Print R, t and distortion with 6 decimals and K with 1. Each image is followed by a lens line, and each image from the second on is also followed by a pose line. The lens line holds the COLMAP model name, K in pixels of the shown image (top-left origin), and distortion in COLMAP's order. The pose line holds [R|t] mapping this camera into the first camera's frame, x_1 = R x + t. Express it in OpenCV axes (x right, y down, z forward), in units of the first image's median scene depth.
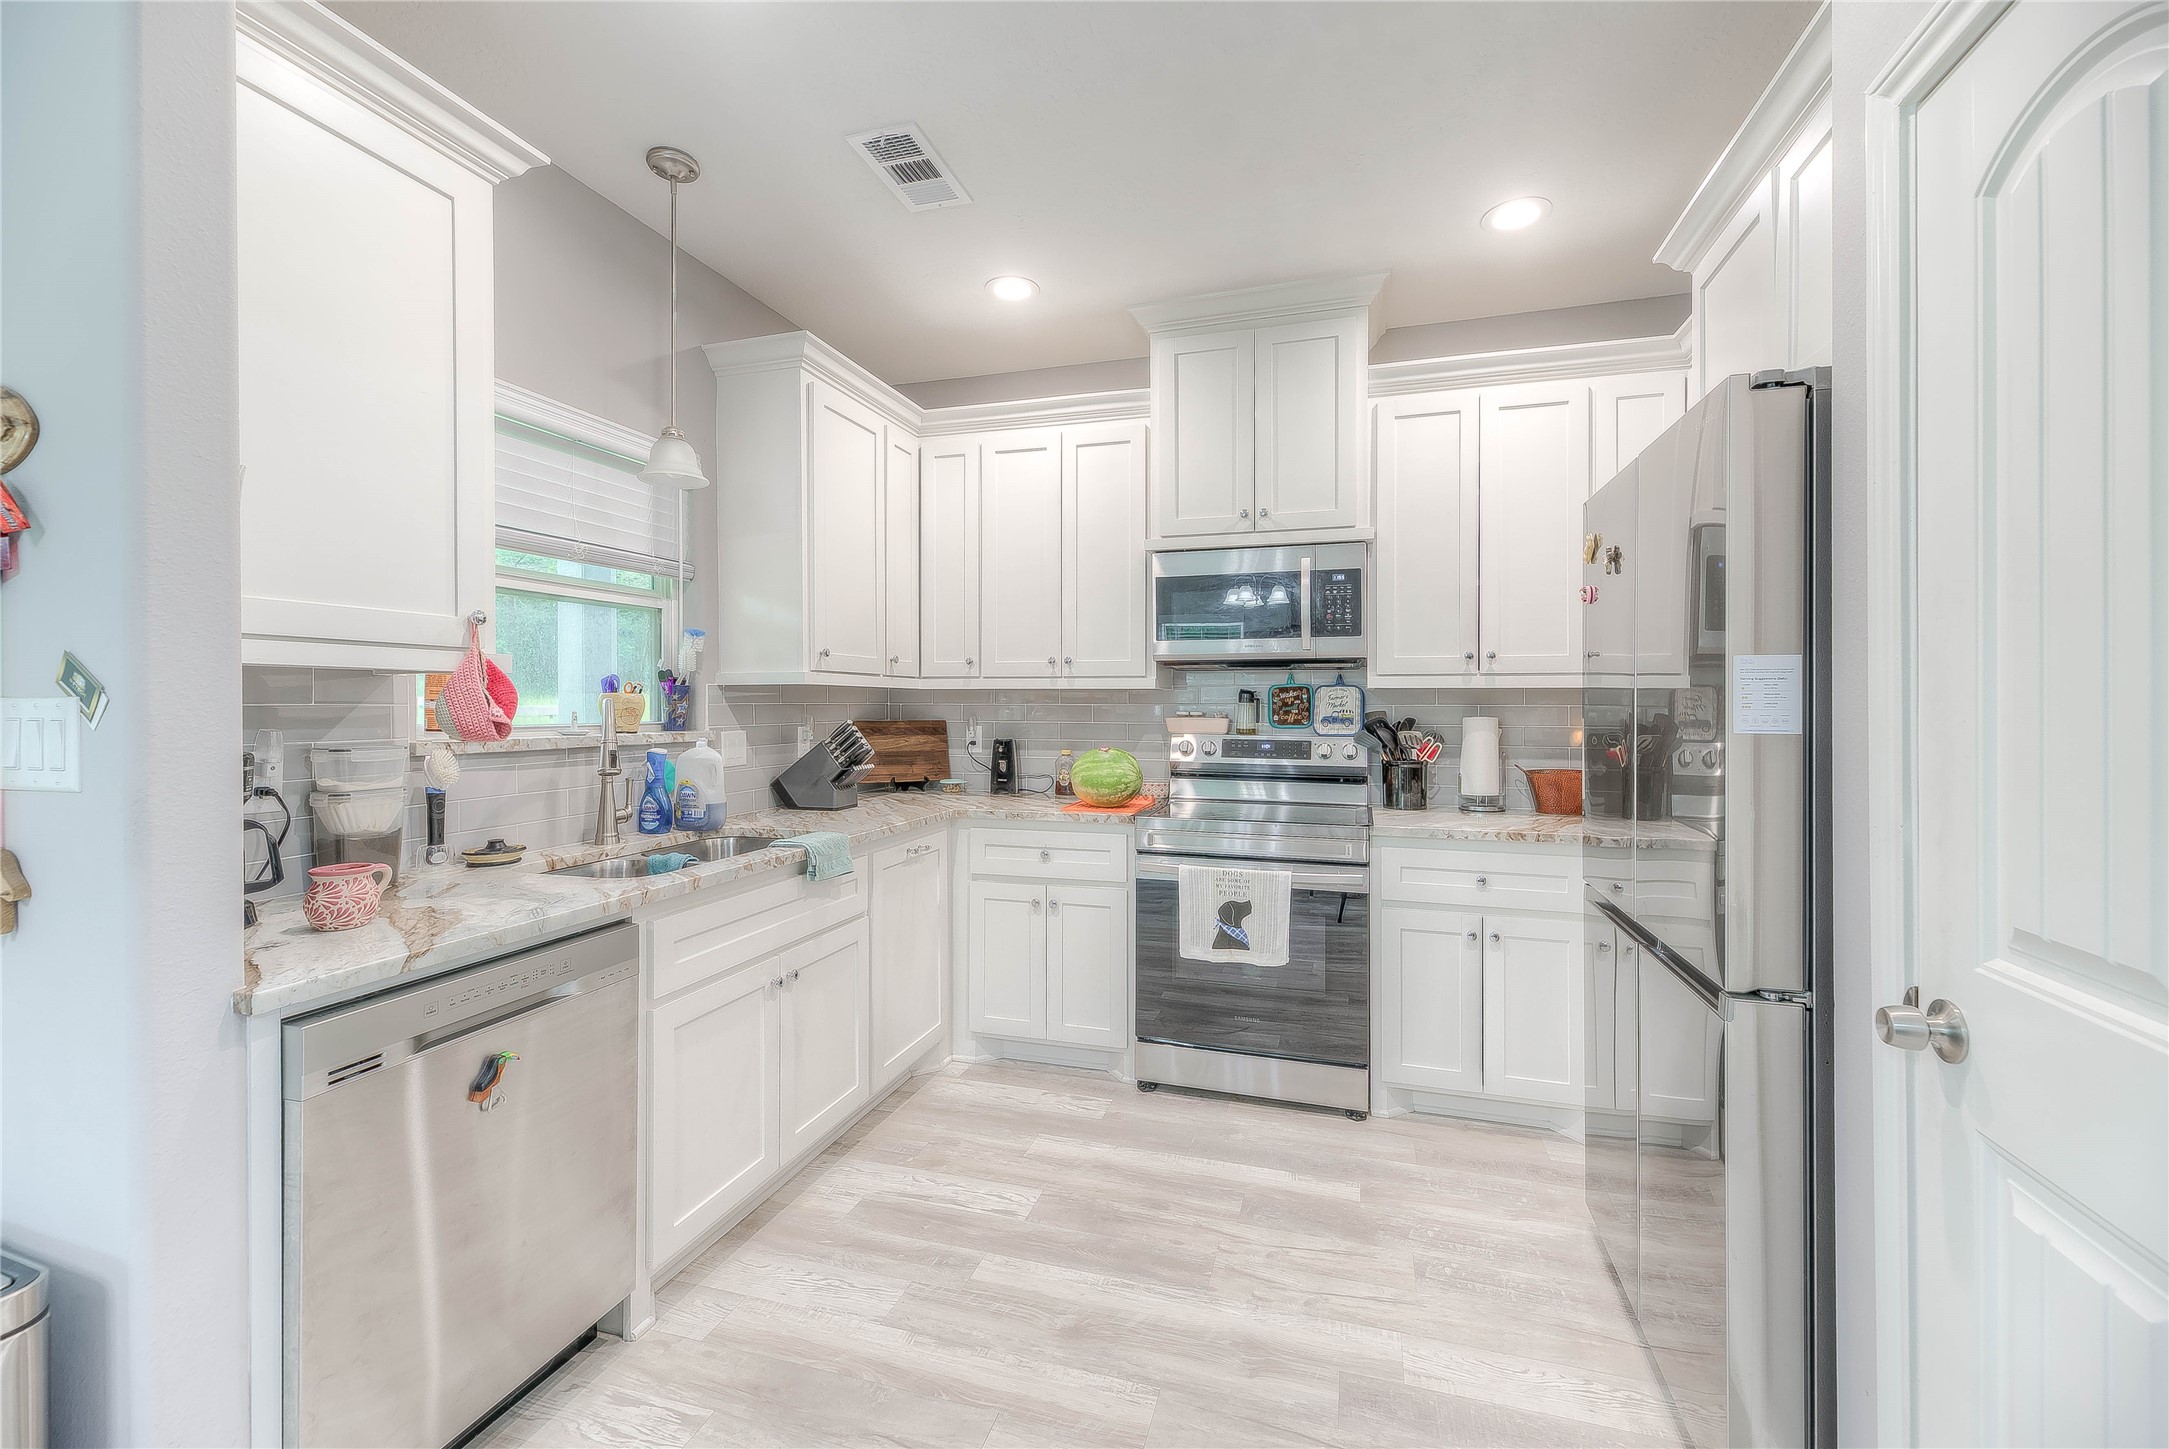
lens RADIAL K [[879.8, 0, 1089.3], [0, 879.8, 701.6], [0, 0, 1]] dist [0.011627, -0.000082]
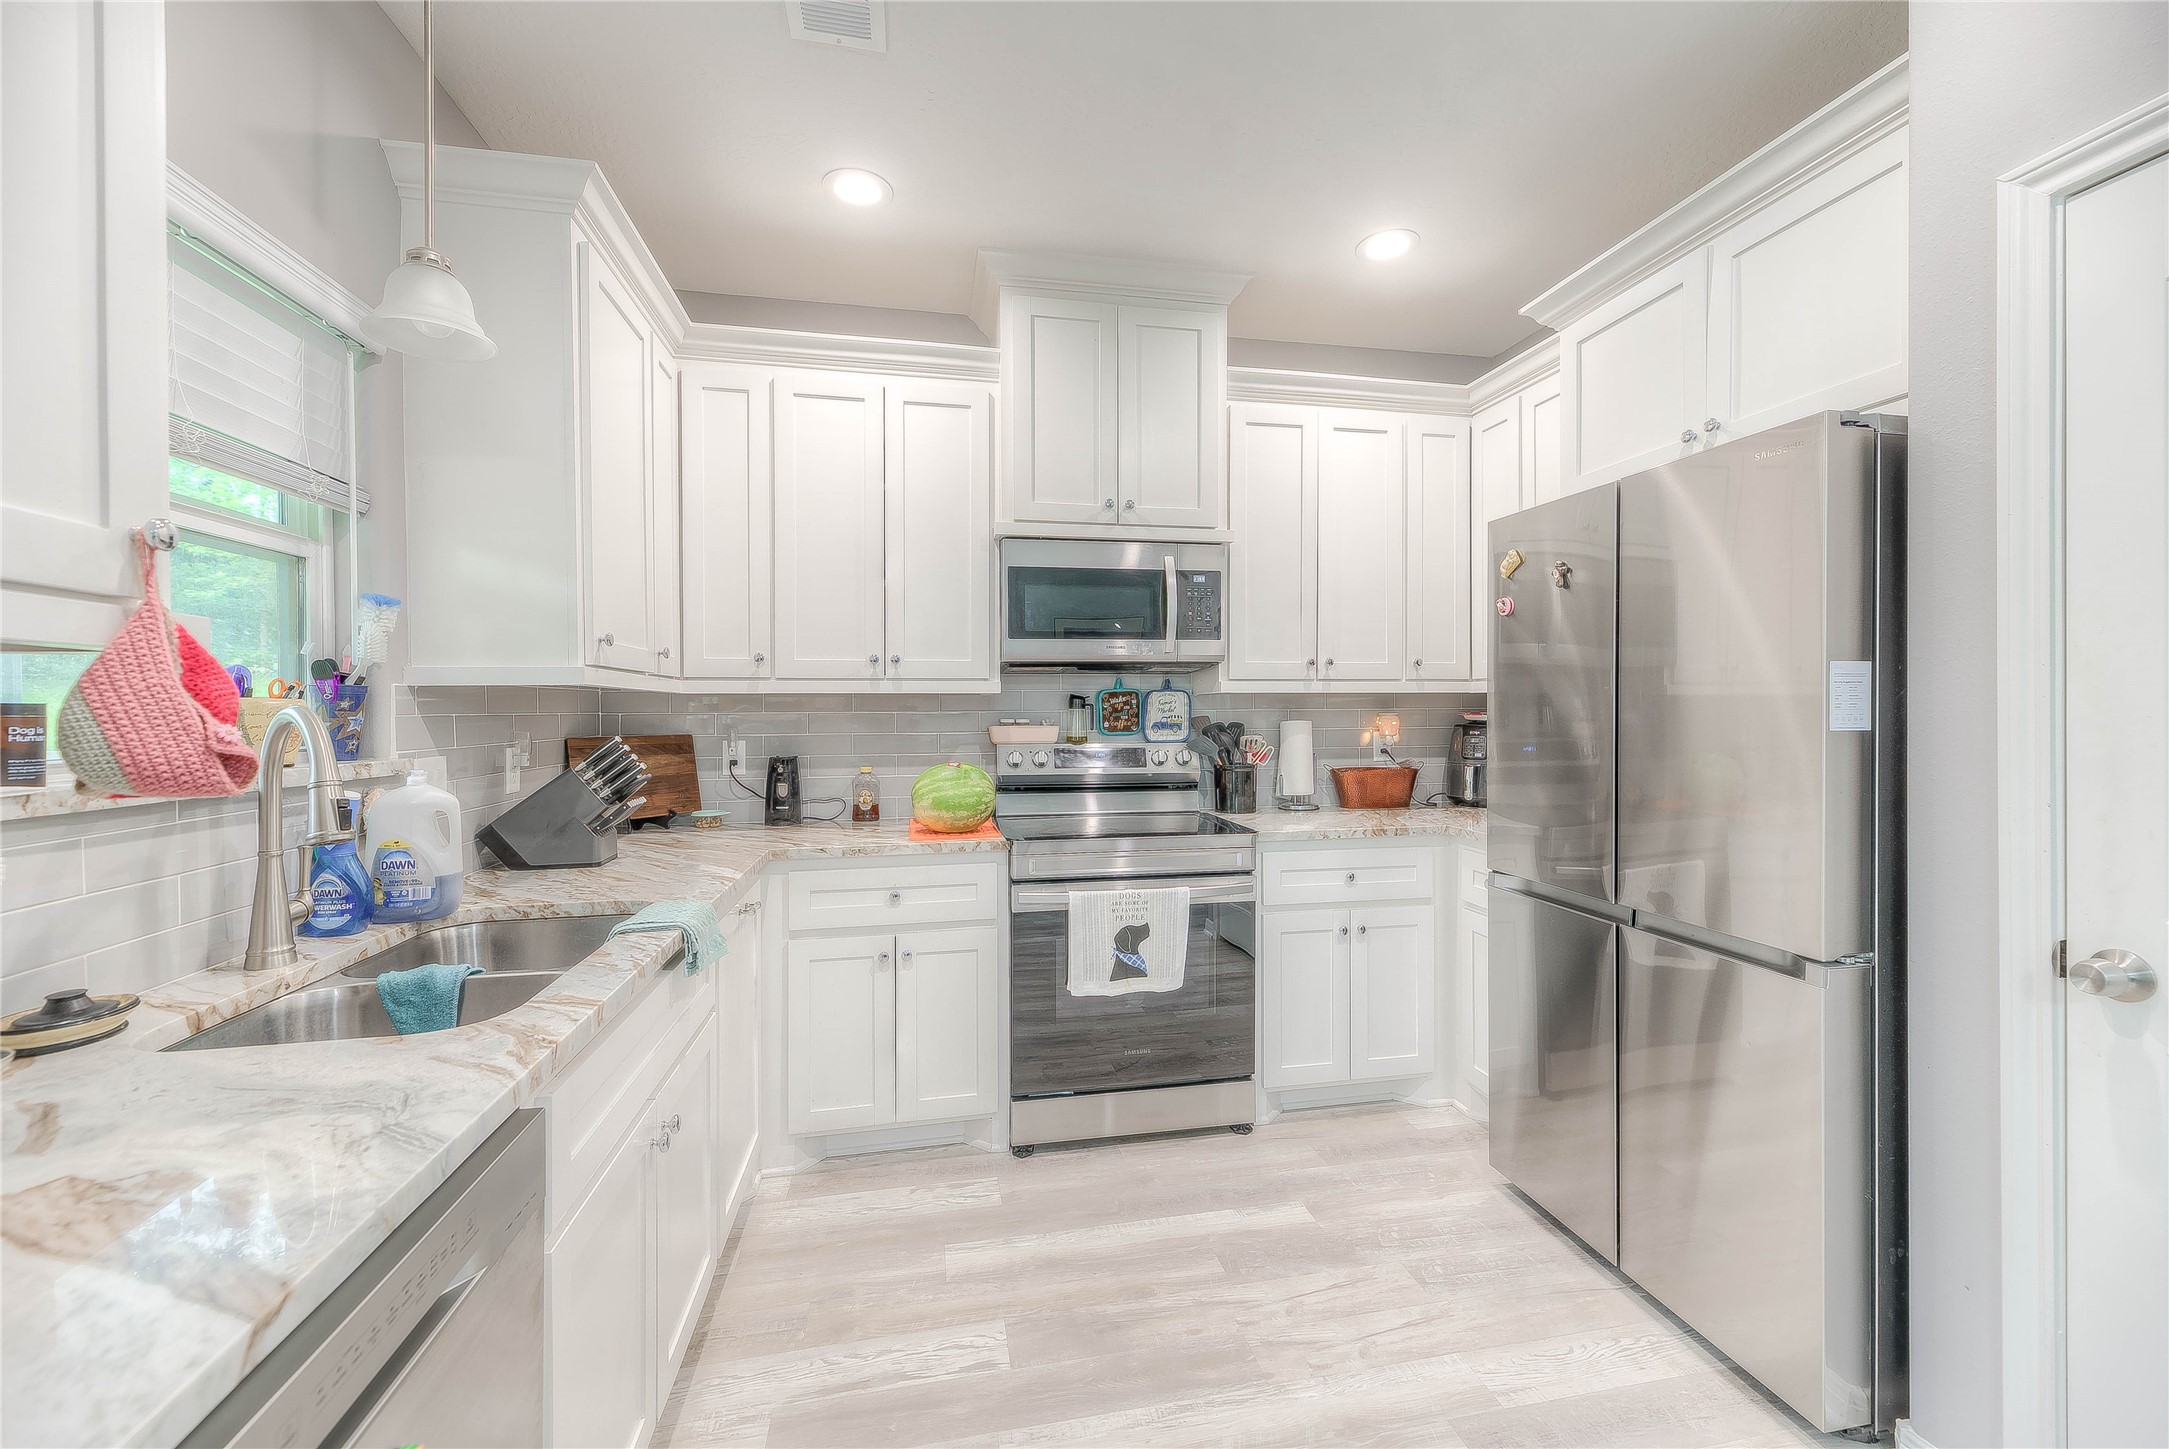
lens RADIAL K [[874.3, 0, 1095.4], [0, 874.3, 709.3], [0, 0, 1]] dist [0.010524, -0.000486]
pose [[0.881873, -0.006955, 0.471437, -0.273851], [0.006771, 0.999975, 0.002086, 0.000200], [-0.471439, 0.001353, 0.881897, 0.202144]]
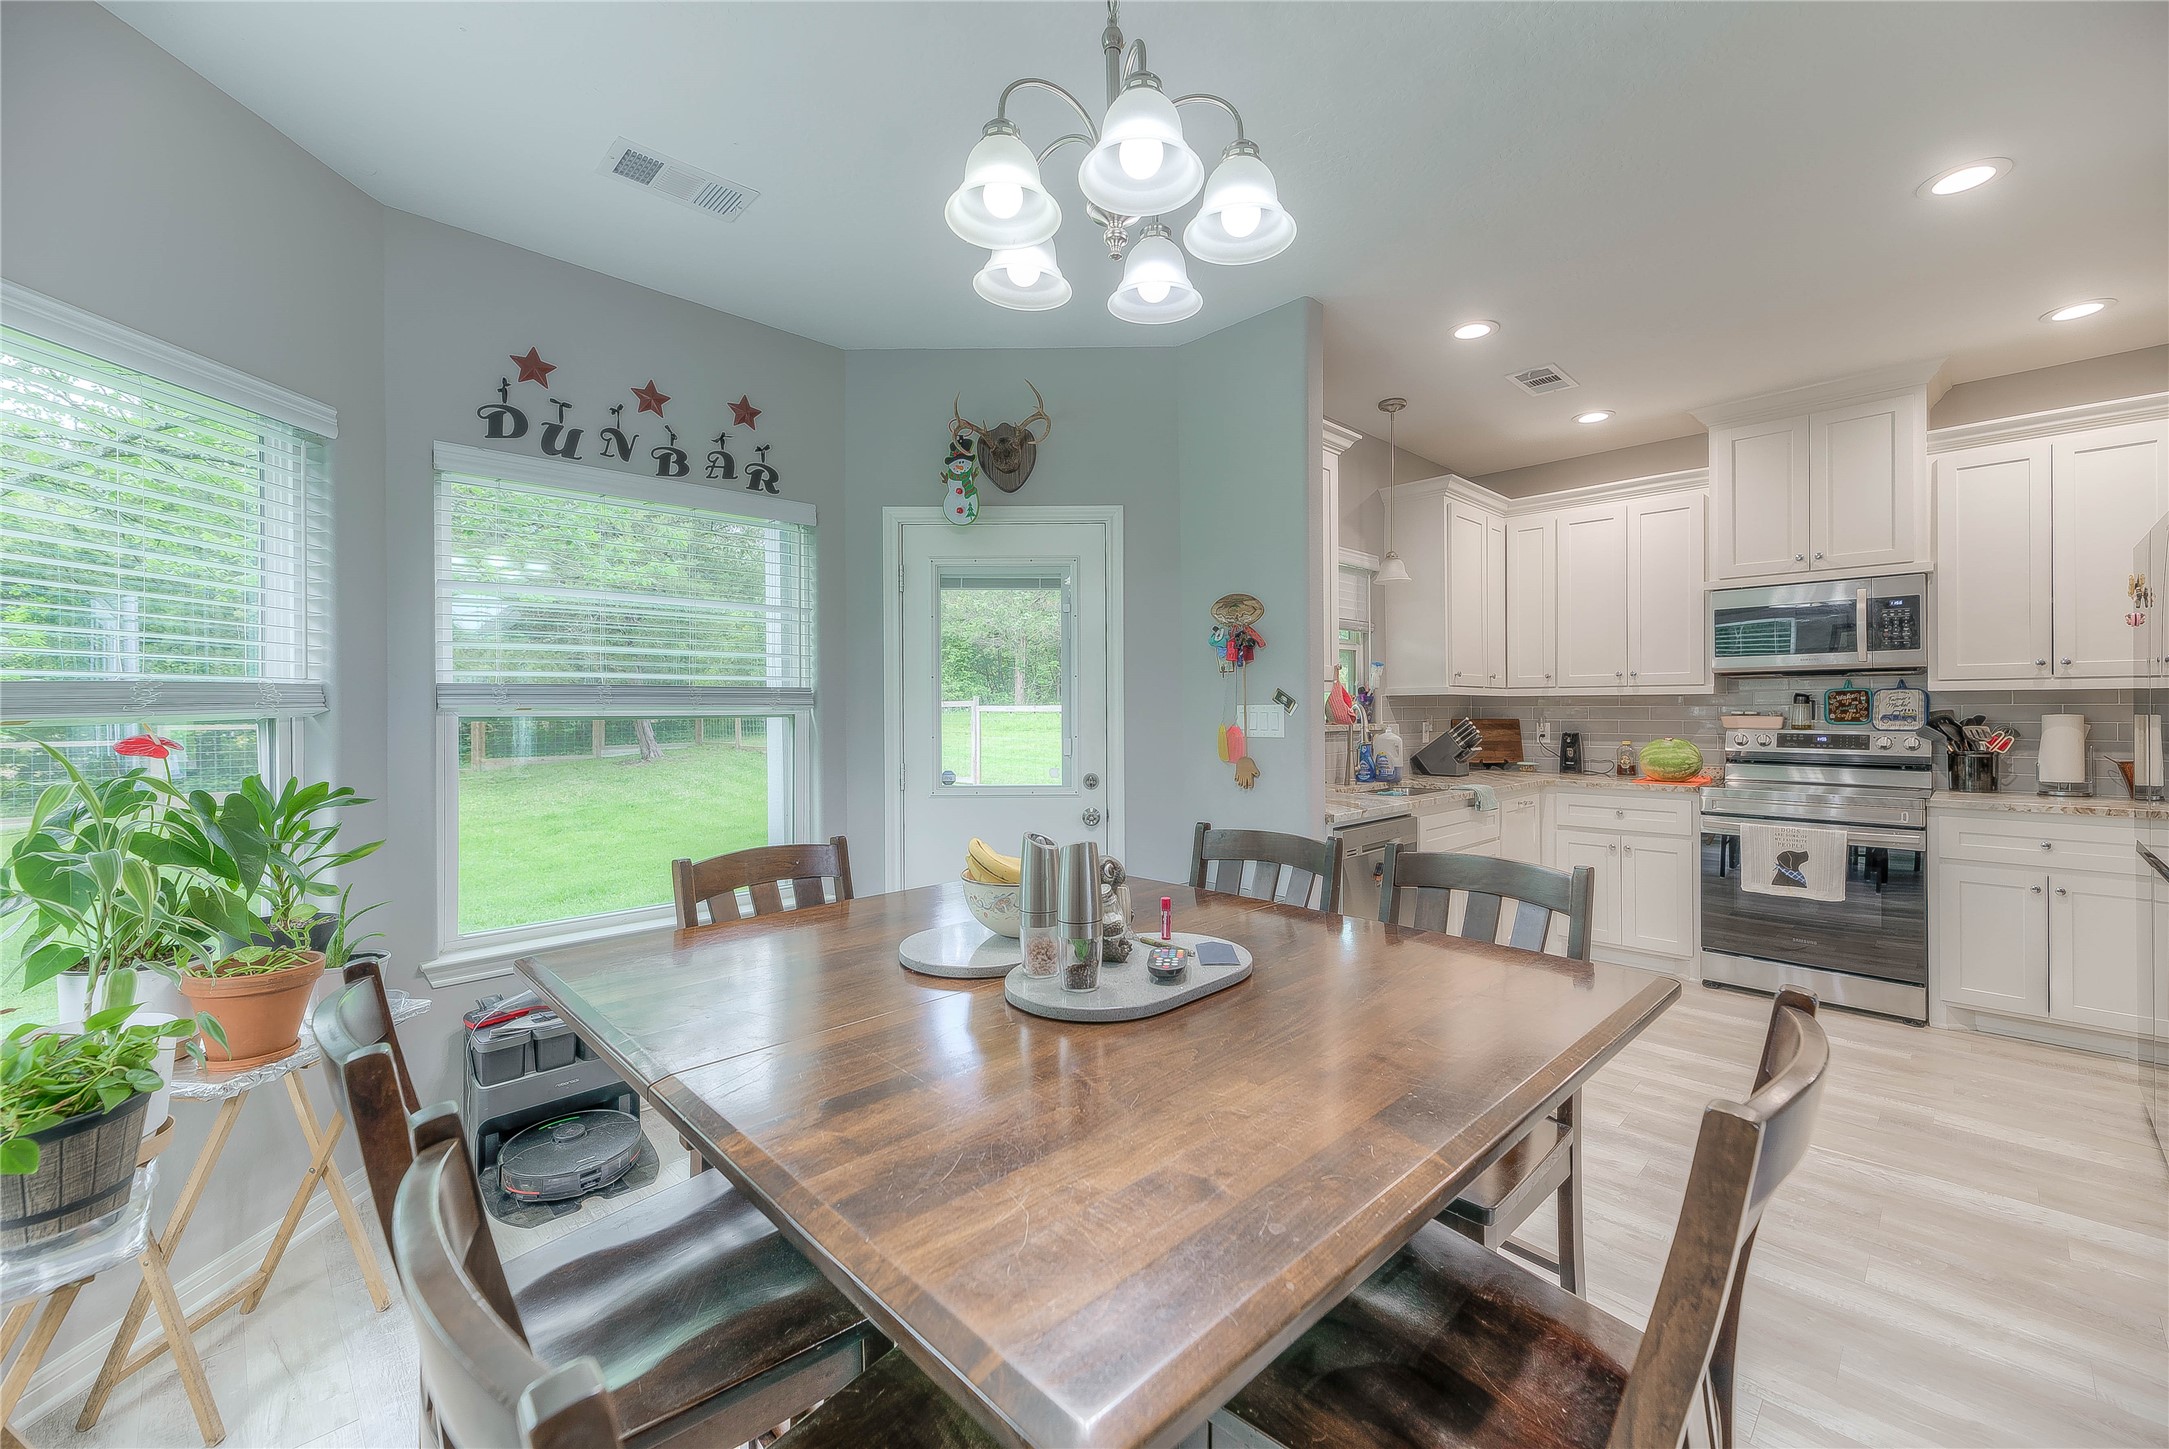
lens RADIAL K [[874.3, 0, 1095.4], [0, 874.3, 709.3], [0, 0, 1]] dist [0.010524, -0.000486]
pose [[0.879863, -0.005306, -0.475199, -0.122953], [0.006574, 0.999978, 0.001006, 0.001390], [0.475183, -0.004009, 0.879878, -0.642307]]
